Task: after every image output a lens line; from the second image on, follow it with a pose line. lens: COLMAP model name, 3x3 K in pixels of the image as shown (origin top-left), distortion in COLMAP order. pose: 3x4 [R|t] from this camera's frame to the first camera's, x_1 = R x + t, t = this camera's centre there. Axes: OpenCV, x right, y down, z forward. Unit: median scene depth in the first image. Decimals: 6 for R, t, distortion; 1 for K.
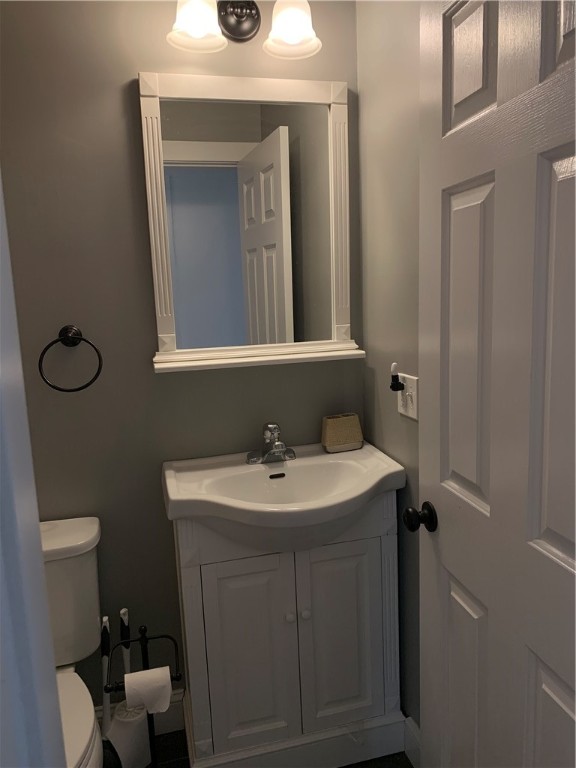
lens RADIAL K [[590.8, 0, 288.9], [0, 590.8, 367.2], [0, 0, 1]] dist [-0.000958, -0.006097]
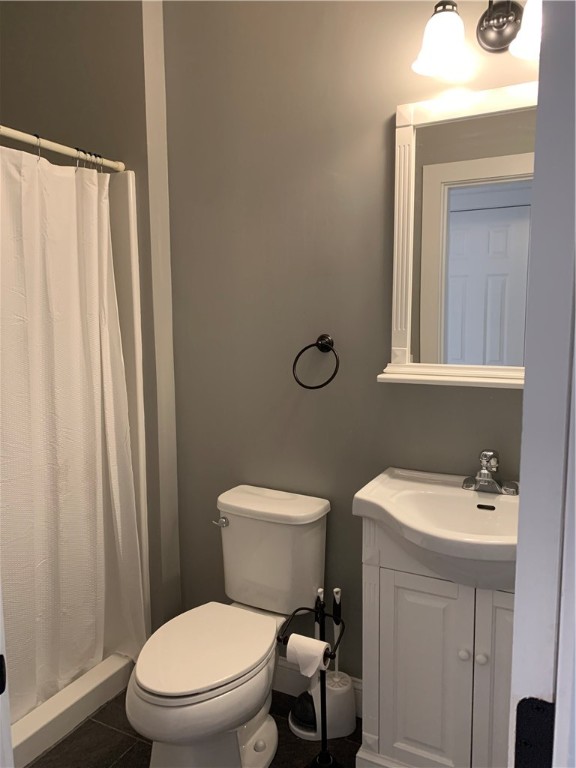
lens RADIAL K [[604.4, 0, 289.3], [0, 604.4, 370.7], [0, 0, 1]] dist [-0.005612, 0.006003]
pose [[0.733831, 0.107006, -0.670852, 0.392283], [-0.116669, 0.992696, 0.030721, -0.025621], [0.669239, 0.055724, 0.740955, 0.068785]]
